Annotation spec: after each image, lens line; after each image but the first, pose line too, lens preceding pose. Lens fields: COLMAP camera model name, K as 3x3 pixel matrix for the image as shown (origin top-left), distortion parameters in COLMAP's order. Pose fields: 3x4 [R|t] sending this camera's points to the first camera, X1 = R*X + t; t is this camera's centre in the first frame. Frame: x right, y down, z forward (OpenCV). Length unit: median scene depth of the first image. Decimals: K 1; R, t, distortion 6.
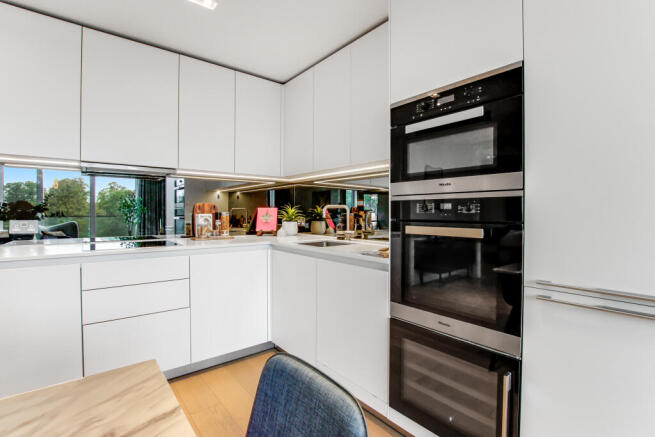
lens RADIAL K [[308.6, 0, 332.3], [0, 308.6, 218.5], [0, 0, 1]] dist [-0.018441, 0.000421]
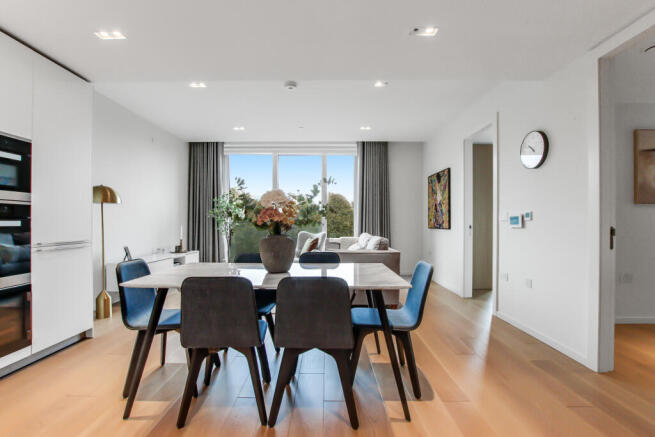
lens RADIAL K [[308.6, 0, 323.9], [0, 308.6, 223.6], [0, 0, 1]] dist [-0.018441, 0.000421]
pose [[-0.762590, -0.010064, 0.646804, -1.758599], [0.000346, 0.999872, 0.015966, 0.018005], [-0.646882, 0.012400, -0.762489, 1.006862]]
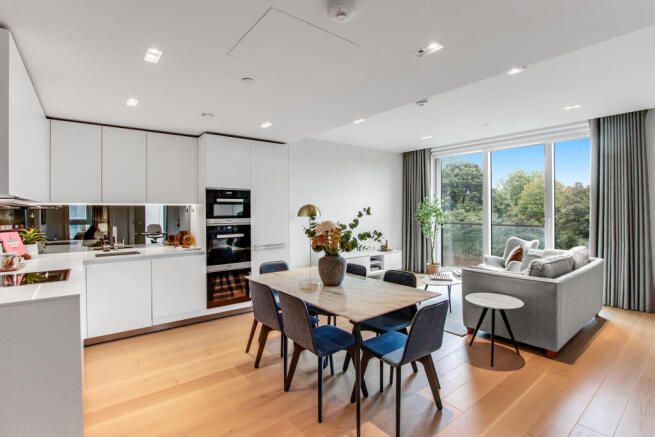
lens RADIAL K [[308.6, 0, 327.4], [0, 308.6, 213.1], [0, 0, 1]] dist [-0.018441, 0.000421]
pose [[0.007634, -0.012227, 0.999896, -2.531907], [0.015670, 0.999804, 0.012106, -0.193845], [-0.999848, 0.015576, 0.007824, 0.002196]]
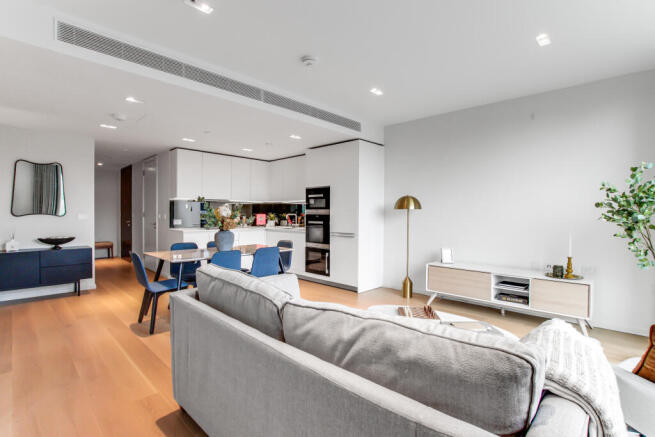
lens RADIAL K [[312.6, 0, 327.4], [0, 312.6, 215.6], [0, 0, 1]] dist [-0.030770, -0.000261]
pose [[0.994403, -0.000260, 0.105657, 0.060309], [0.001195, 0.999961, -0.008781, -0.012981], [-0.105651, 0.008858, 0.994364, -2.976786]]
